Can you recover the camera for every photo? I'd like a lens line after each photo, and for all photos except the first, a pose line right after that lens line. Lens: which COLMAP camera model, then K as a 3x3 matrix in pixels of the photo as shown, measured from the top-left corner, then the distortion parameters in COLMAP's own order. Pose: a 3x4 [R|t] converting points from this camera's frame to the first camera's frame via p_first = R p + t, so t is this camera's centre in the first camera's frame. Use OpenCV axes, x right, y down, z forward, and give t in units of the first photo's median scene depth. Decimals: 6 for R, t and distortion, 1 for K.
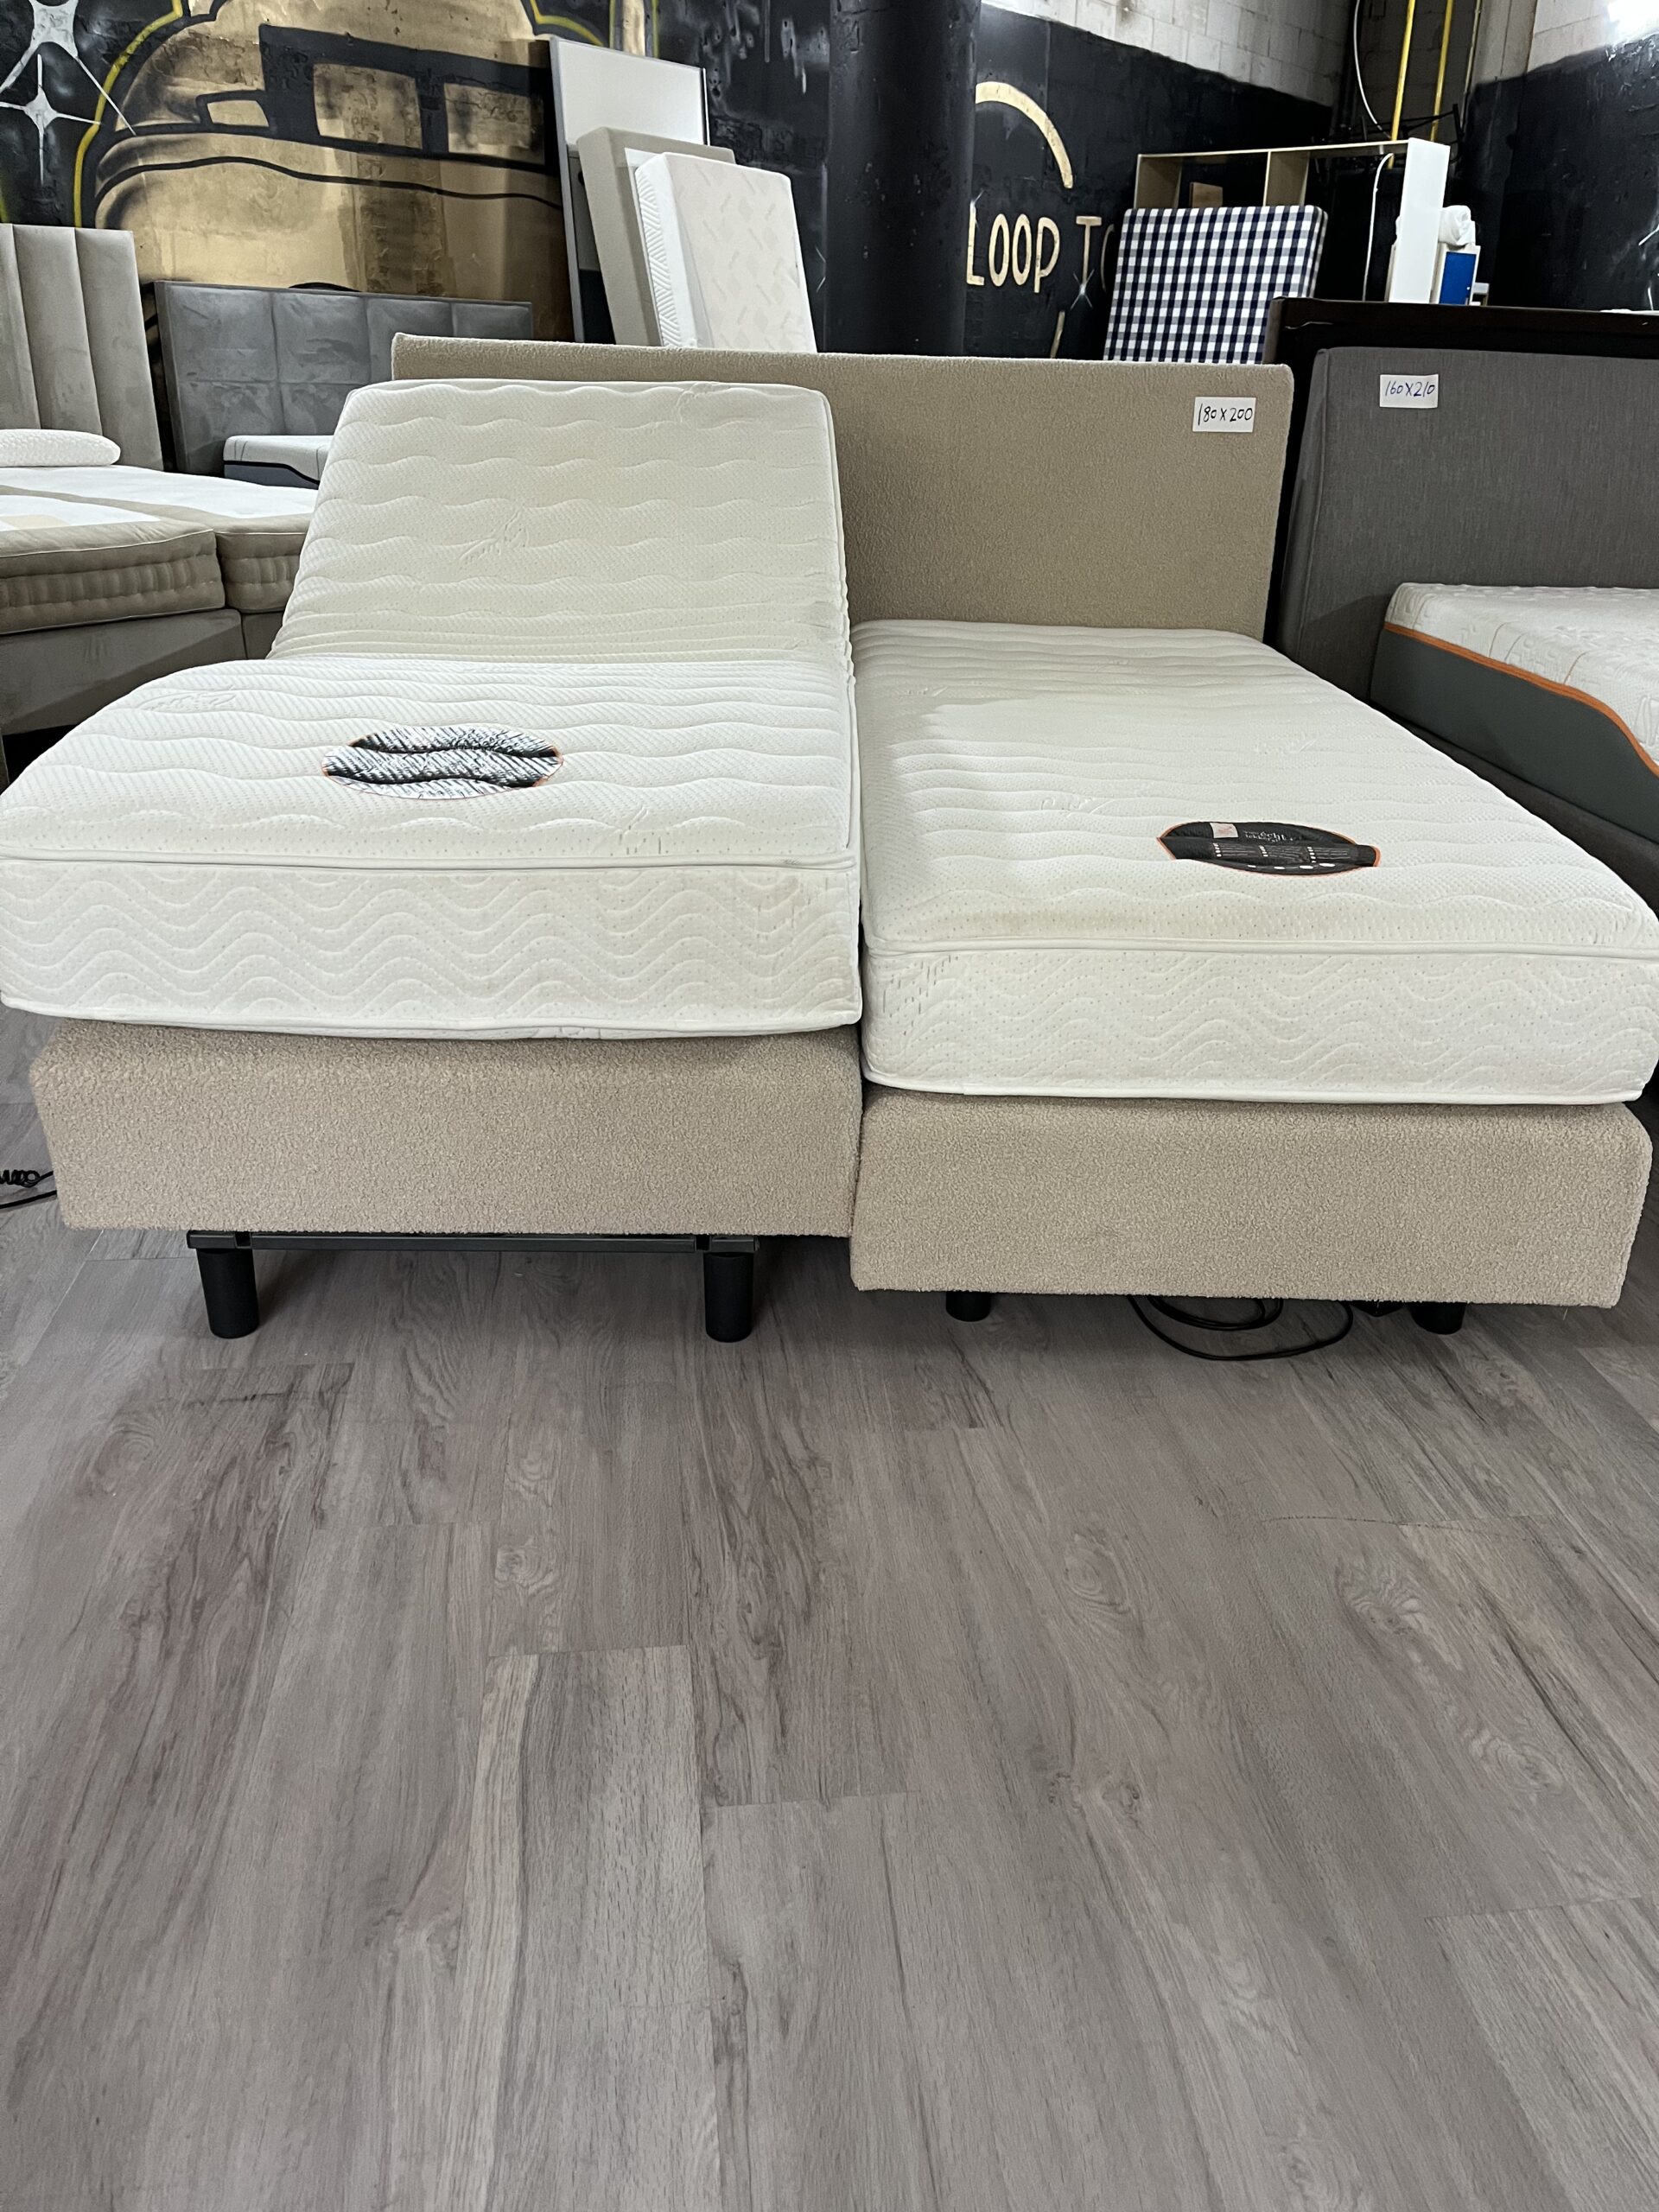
lens RADIAL K [[1748.2, 0, 845.2], [0, 1748.2, 1096.9], [0, 0, 1]] dist [0.085982, -0.129750]
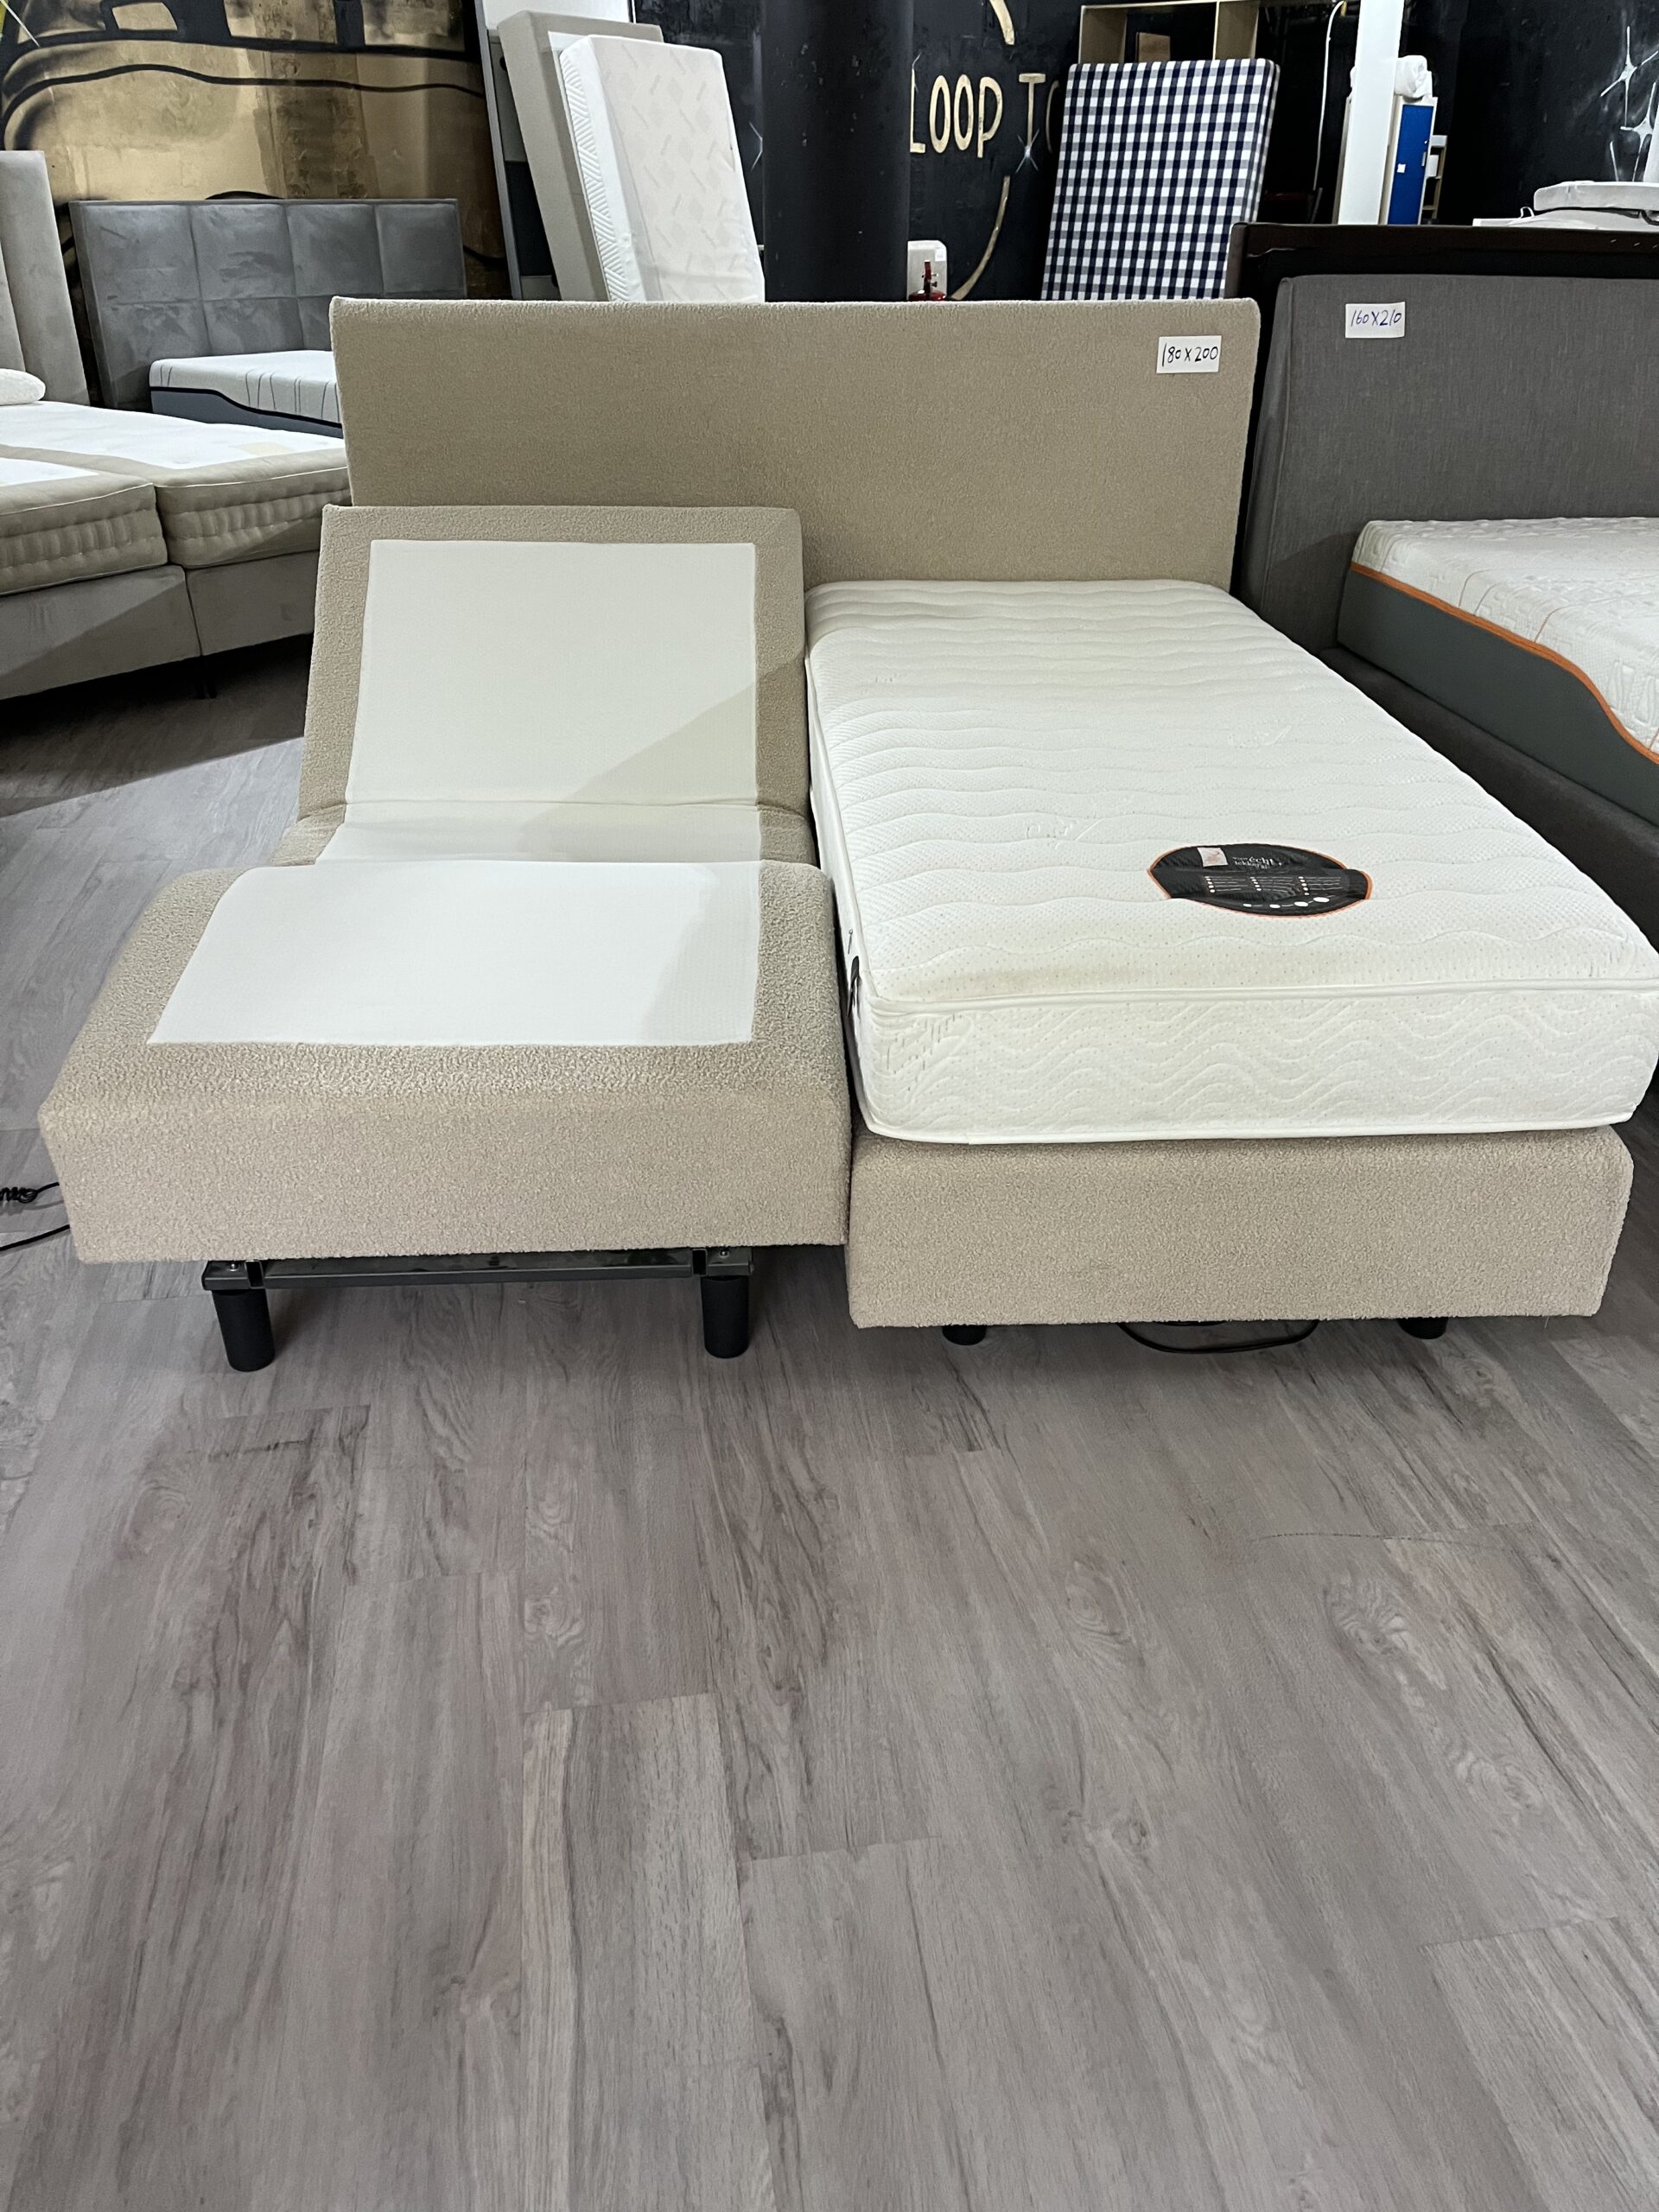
lens RADIAL K [[1748.2, 0, 817.9], [0, 1748.2, 1128.8], [0, 0, 1]] dist [0.085982, -0.129750]
pose [[0.999389, -0.034547, 0.005224, -0.016814], [0.033964, 0.995650, 0.086766, -0.094077], [-0.008199, -0.086536, 0.996215, -0.016810]]
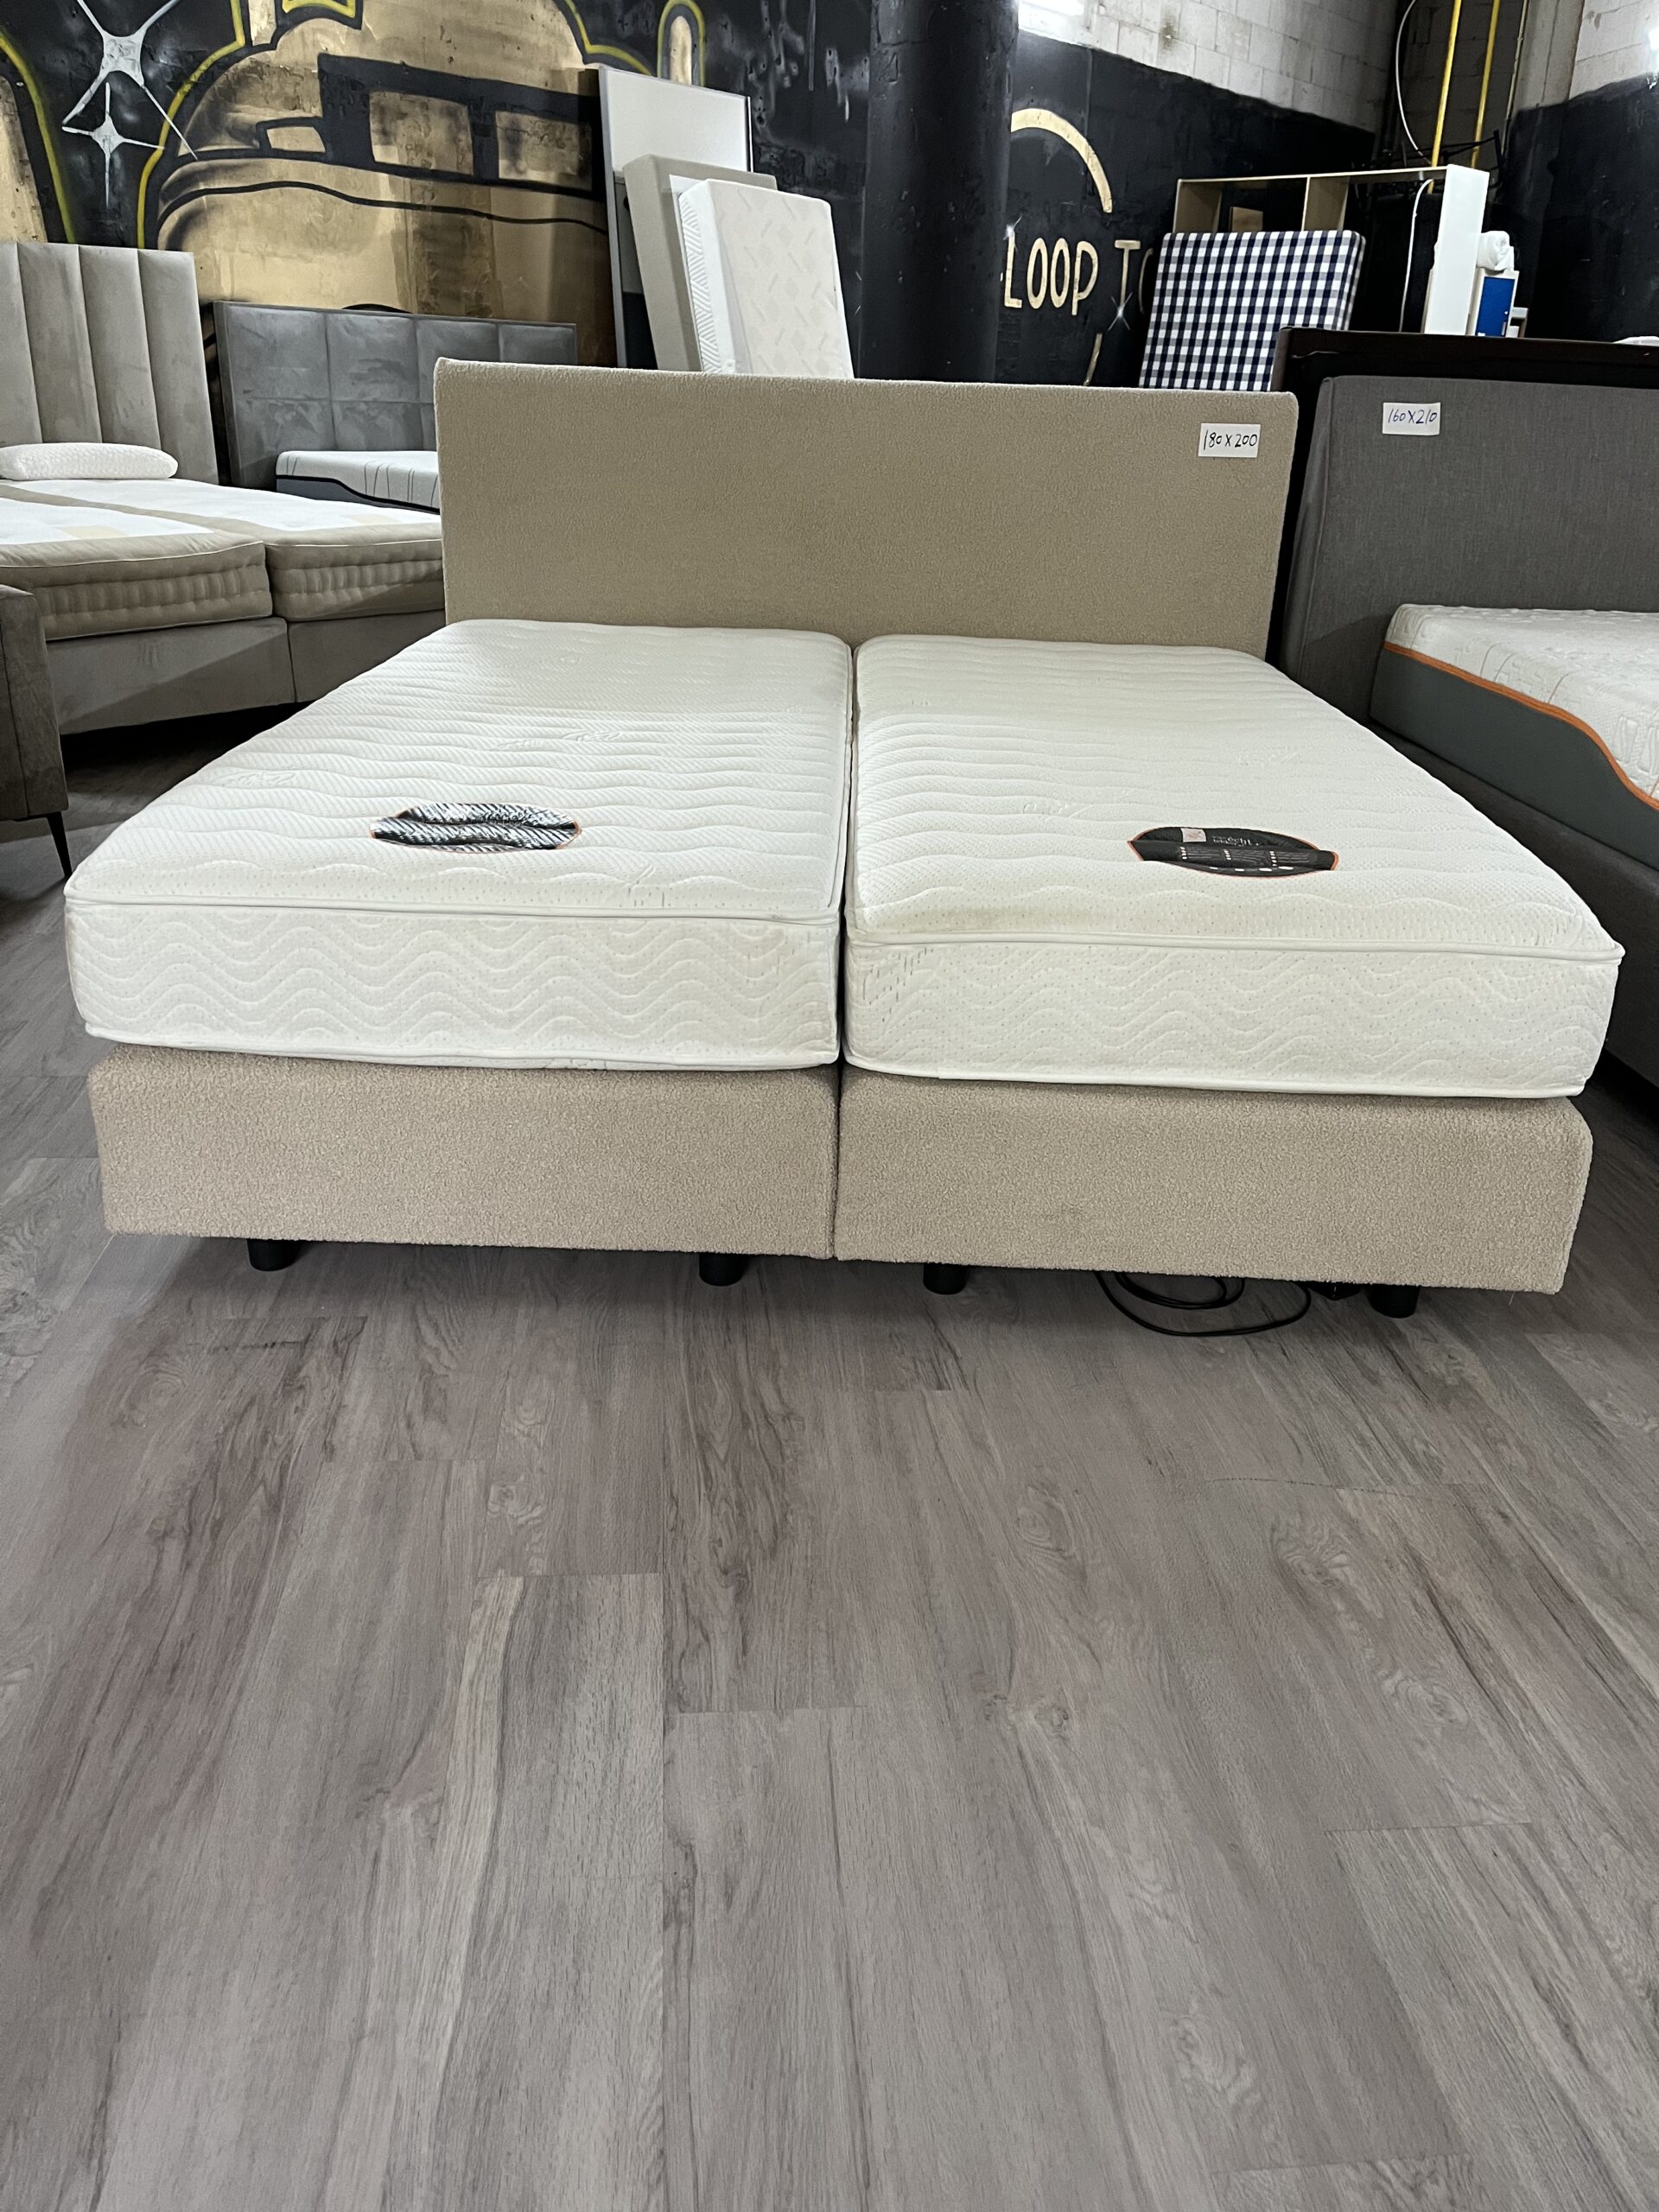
lens RADIAL K [[1748.2, 0, 818.3], [0, 1748.2, 1090.4], [0, 0, 1]] dist [0.085982, -0.129750]
pose [[0.999204, 0.020253, -0.034358, 0.031579], [-0.020646, 0.999725, -0.011114, 0.019929], [0.034124, 0.011815, 0.999348, -0.068174]]
